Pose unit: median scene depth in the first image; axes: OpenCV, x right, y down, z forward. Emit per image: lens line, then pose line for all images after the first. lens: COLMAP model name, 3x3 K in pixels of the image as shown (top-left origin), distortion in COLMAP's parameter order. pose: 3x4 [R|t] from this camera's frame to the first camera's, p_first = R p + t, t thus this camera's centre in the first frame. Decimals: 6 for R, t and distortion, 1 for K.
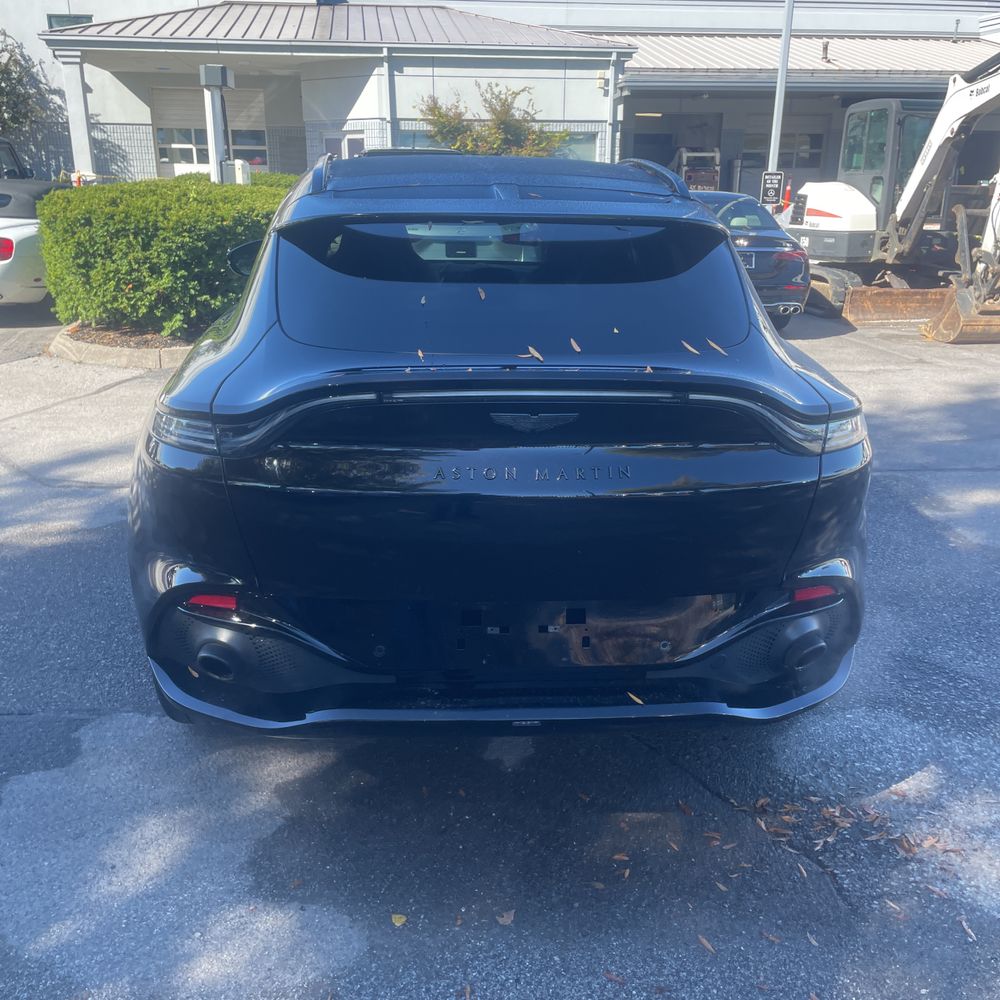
lens RADIAL K [[1013.2, 0, 492.0], [0, 1013.2, 507.3], [0, 0, 1]] dist [0.033780, 0.000000]
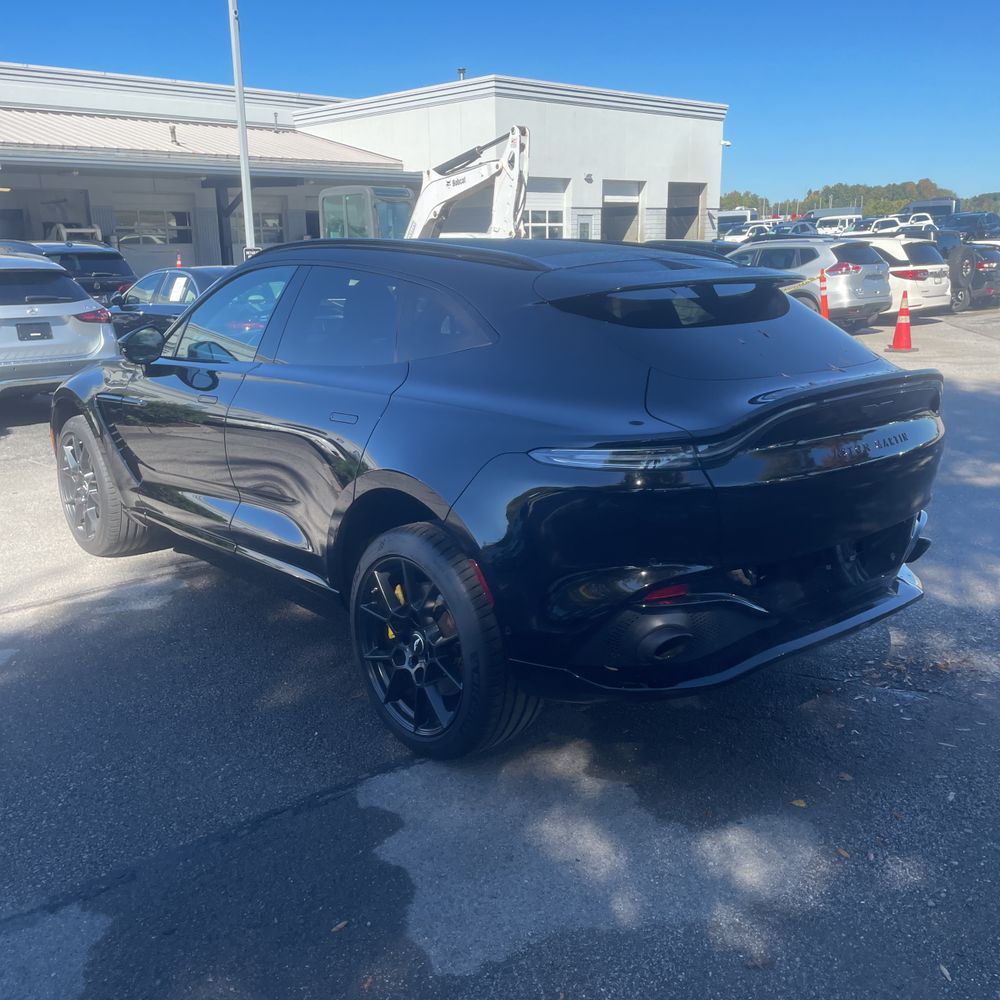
lens RADIAL K [[1013.2, 0, 500.3], [0, 1013.2, 498.5], [0, 0, 1]] dist [0.033780, 0.000000]
pose [[0.798622, -0.163924, 0.579079, -0.098179], [0.206960, 0.978313, -0.008485, -0.004483], [-0.565129, 0.126623, 0.815228, 0.007869]]
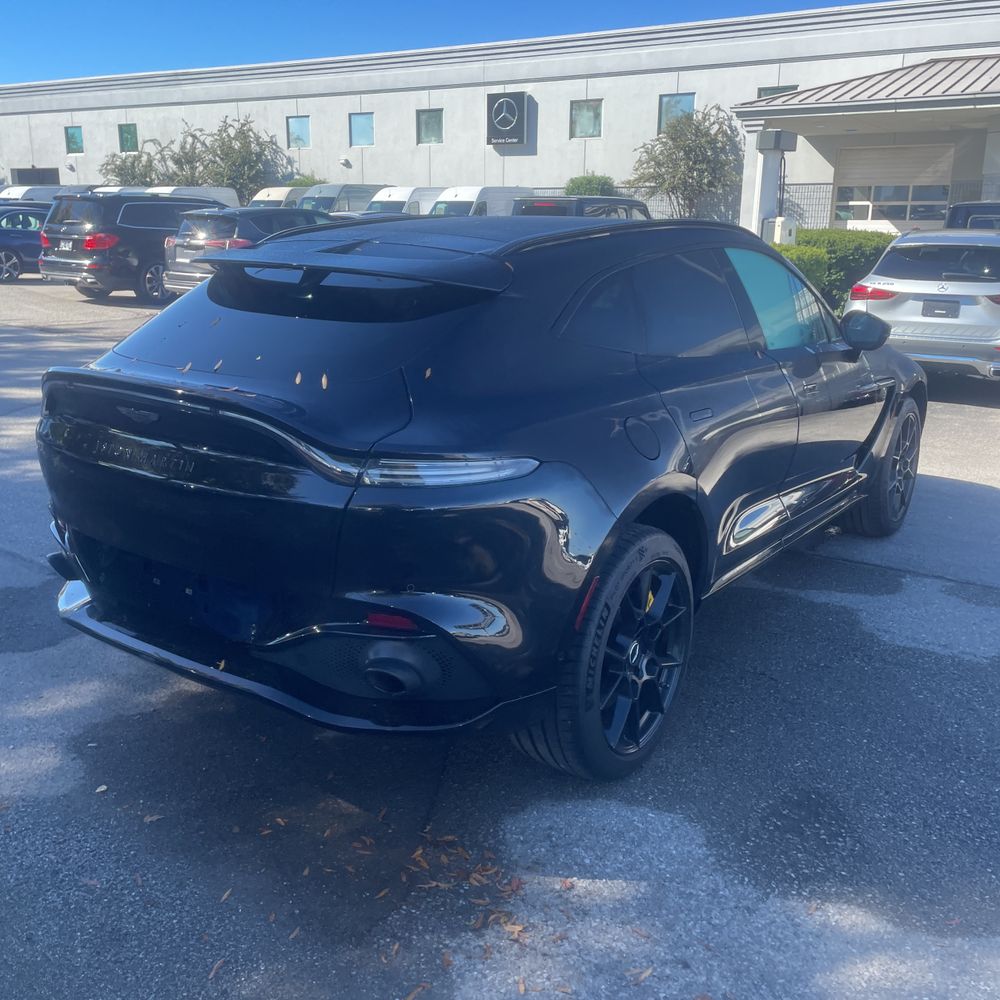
lens RADIAL K [[1013.2, 0, 495.1], [0, 1013.2, 485.3], [0, 0, 1]] dist [0.033780, 0.000000]
pose [[0.778853, 0.160988, -0.606194, 0.091760], [-0.202998, 0.979179, -0.000774, -0.006974], [0.593448, 0.123659, 0.795316, 0.018747]]
